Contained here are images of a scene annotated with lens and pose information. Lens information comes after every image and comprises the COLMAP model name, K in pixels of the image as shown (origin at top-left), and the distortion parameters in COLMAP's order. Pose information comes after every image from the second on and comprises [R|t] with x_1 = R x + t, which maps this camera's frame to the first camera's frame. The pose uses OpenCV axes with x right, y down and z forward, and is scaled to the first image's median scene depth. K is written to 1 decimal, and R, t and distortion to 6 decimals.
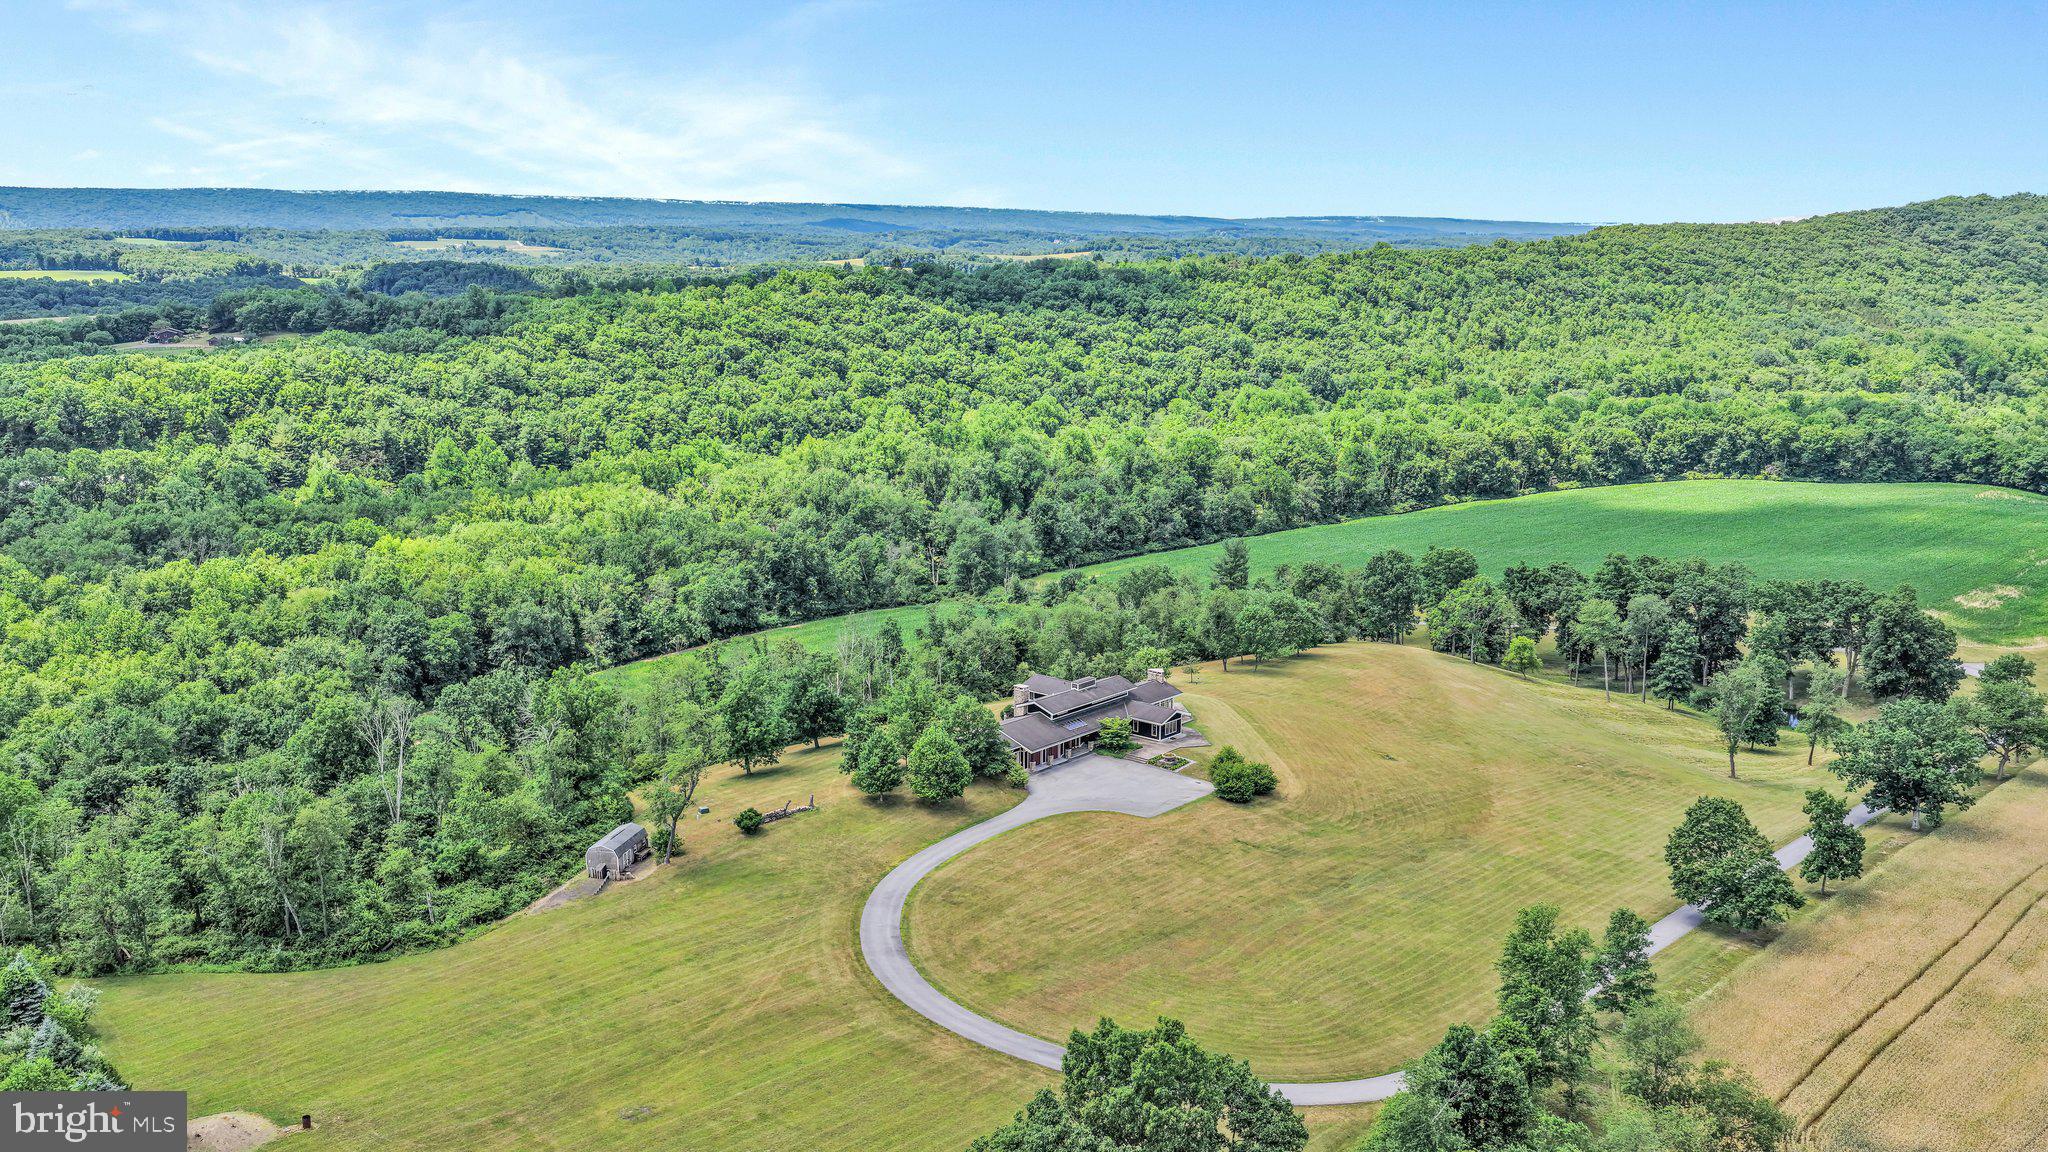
lens RADIAL K [[1697.8, 0, 1025.3], [0, 1697.8, 569.0], [0, 0, 1]] dist [-0.011649, 0.027960]
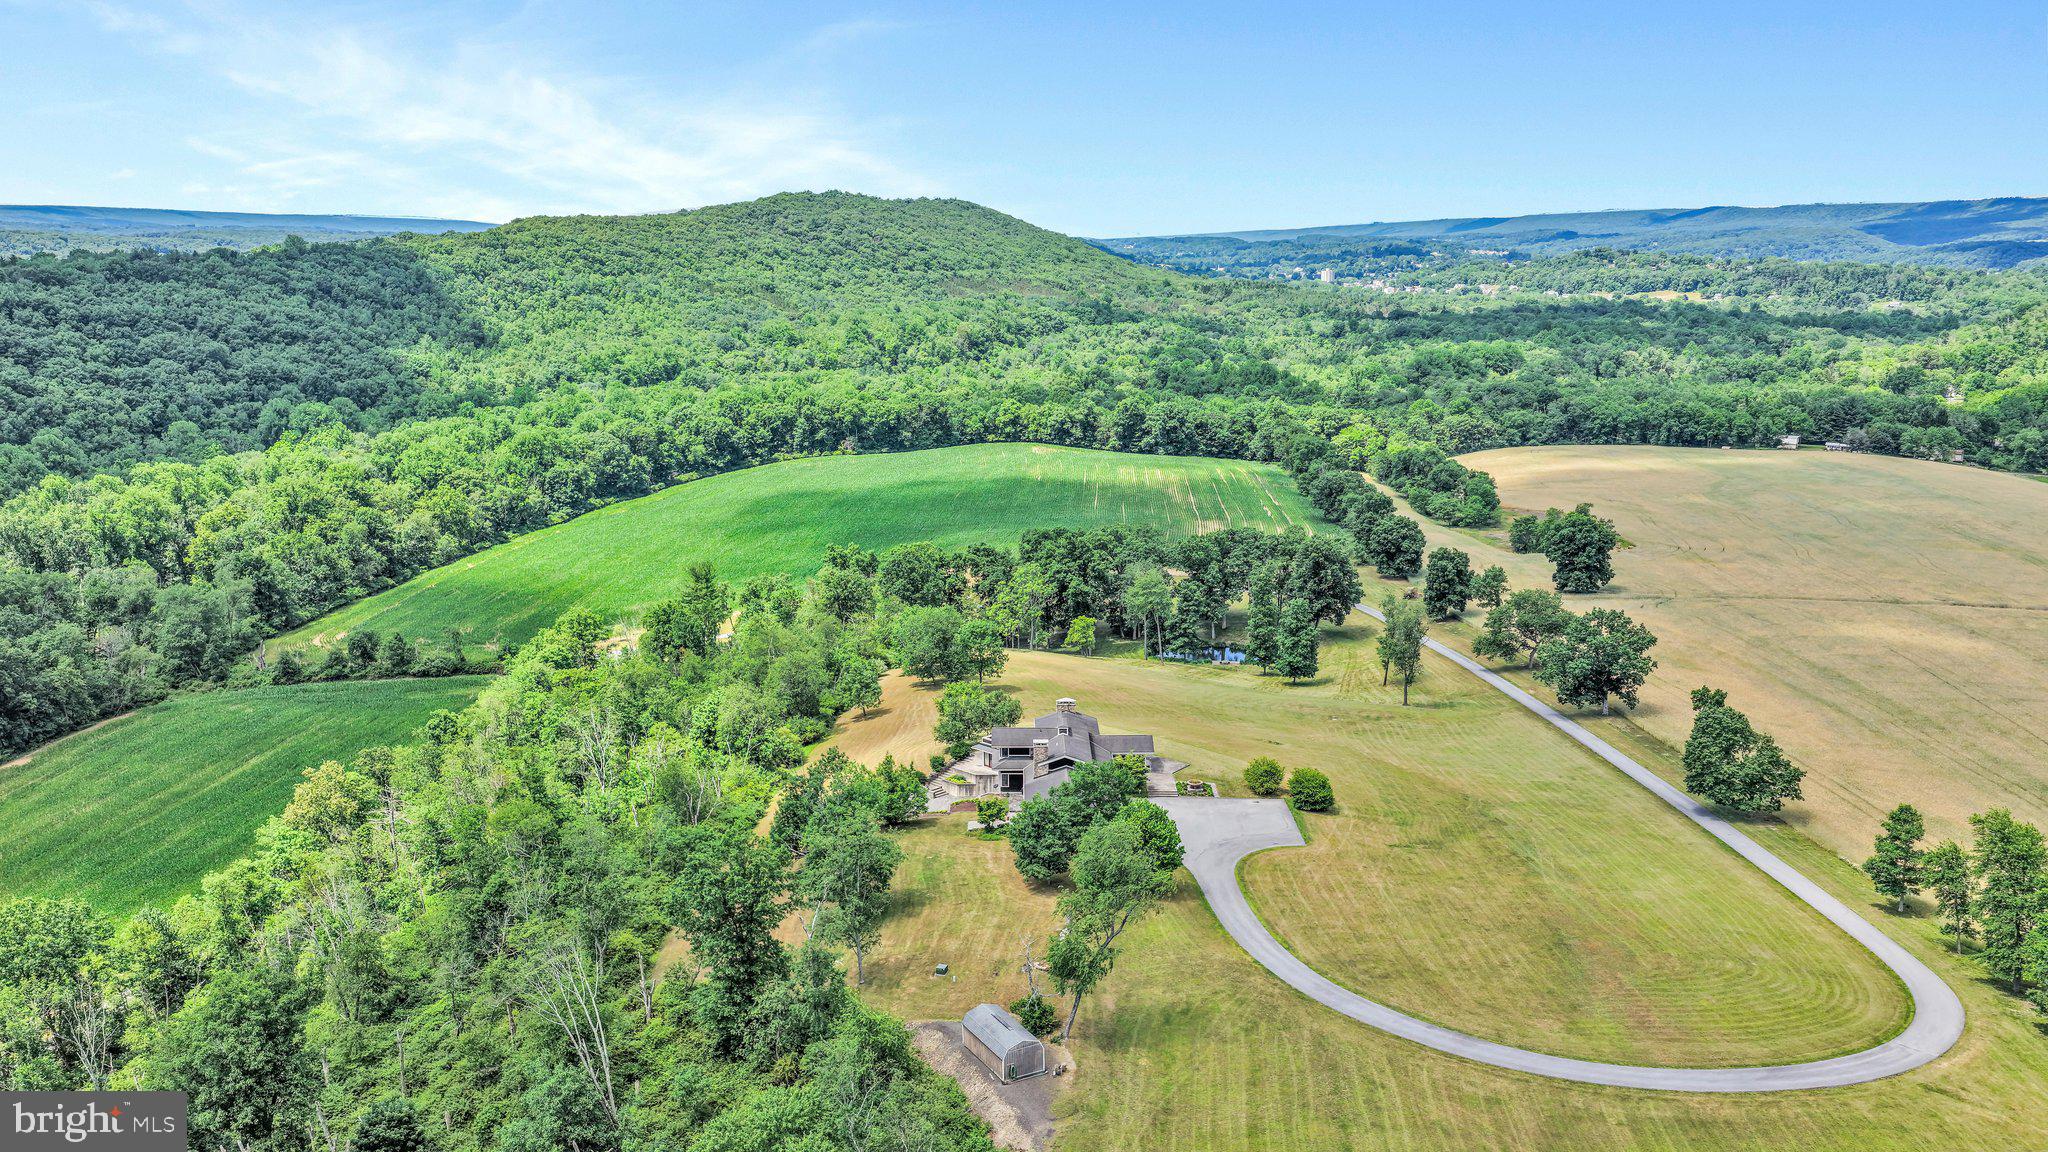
lens RADIAL K [[1697.8, 0, 1036.3], [0, 1697.8, 575.7], [0, 0, 1]] dist [-0.011649, 0.027960]
pose [[0.752025, -0.132129, 0.645756, -0.145131], [0.126844, 0.990401, 0.054930, -0.016691], [-0.646815, 0.040601, 0.761565, 0.086287]]
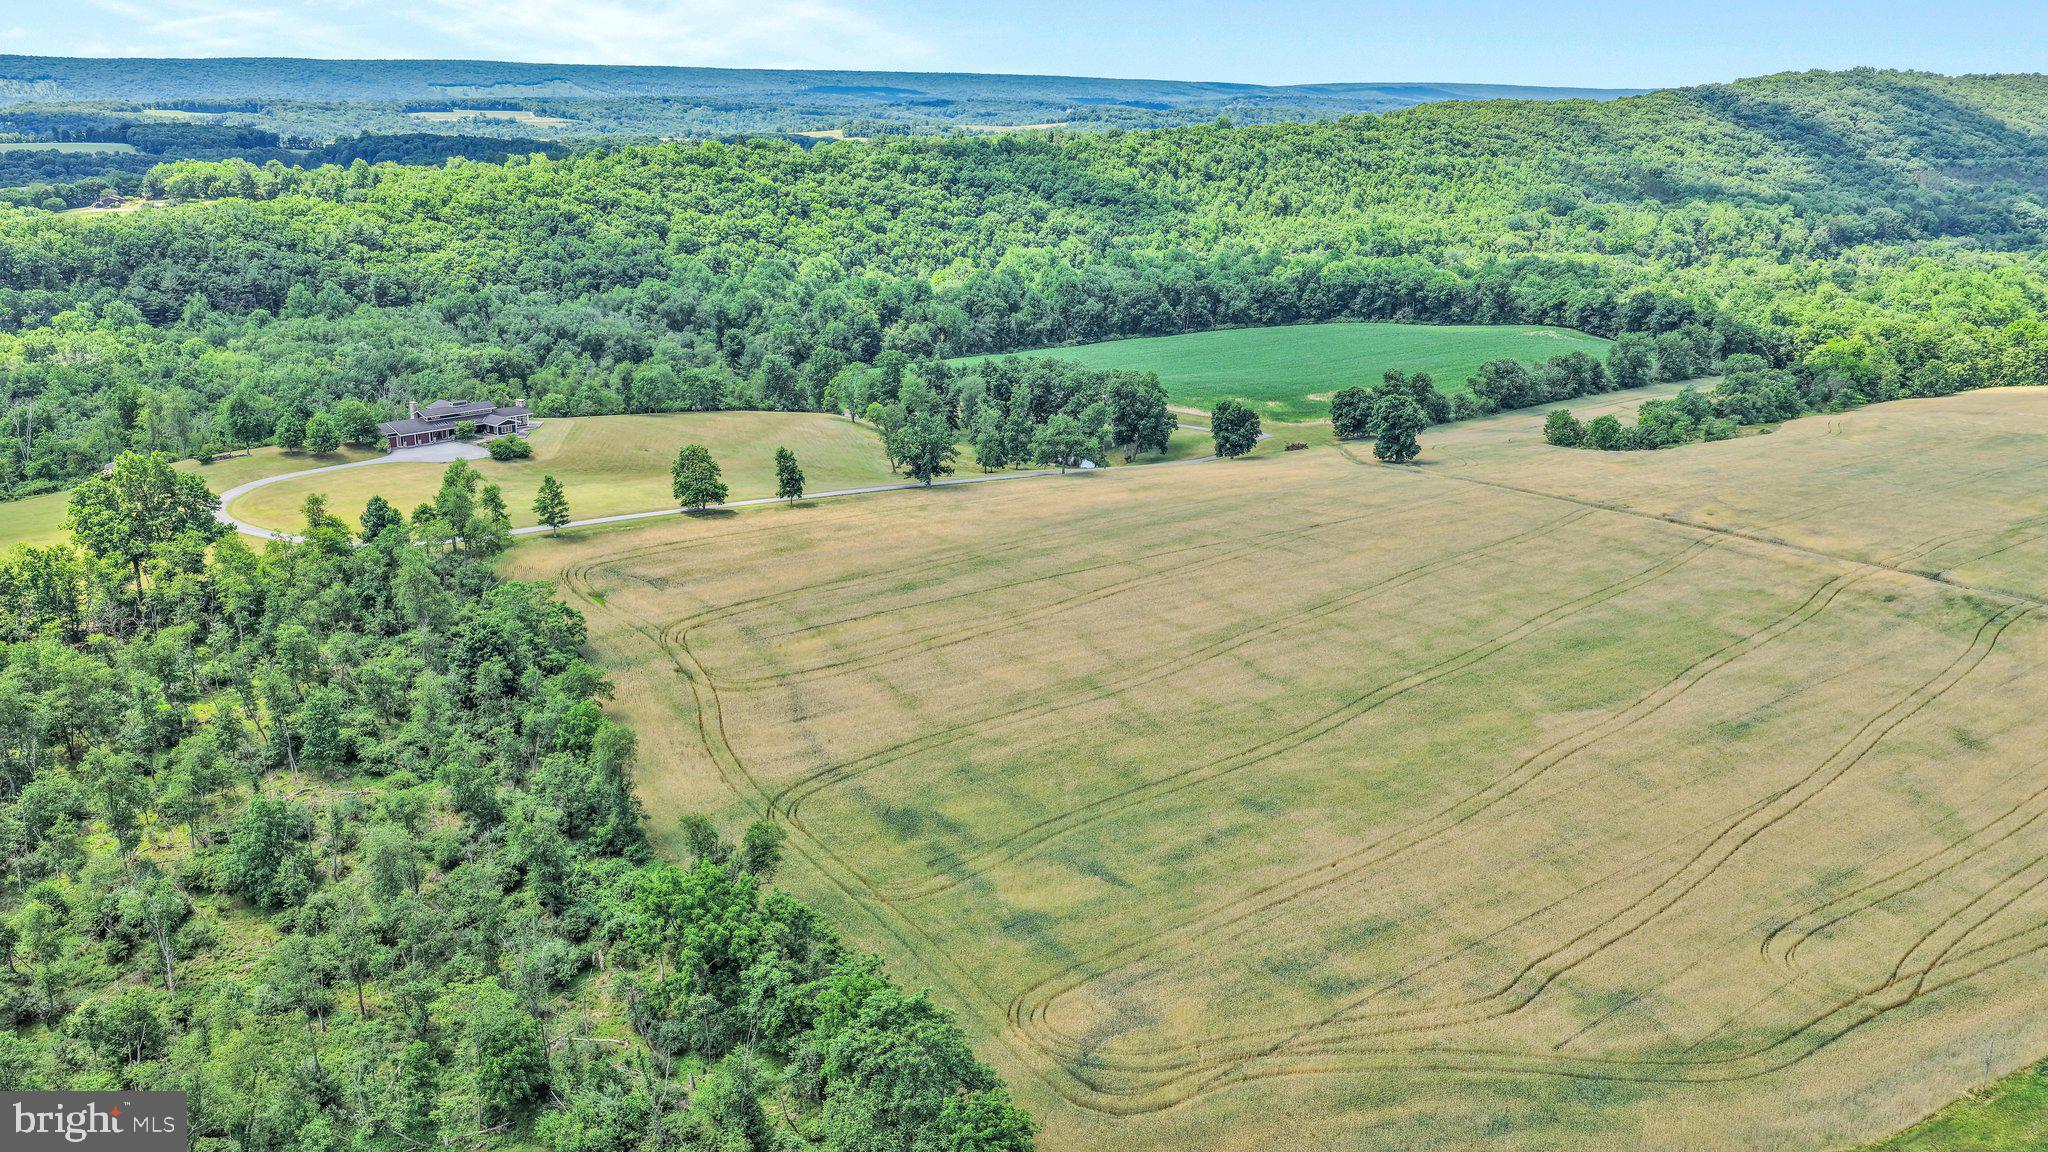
lens RADIAL K [[1697.8, 0, 1032.6], [0, 1697.8, 576.6], [0, 0, 1]] dist [-0.011649, 0.027960]
pose [[0.999471, 0.007574, -0.031636, 0.178679], [-0.005067, 0.996897, 0.078560, 0.027876], [0.032133, -0.078358, 0.996407, -0.187422]]
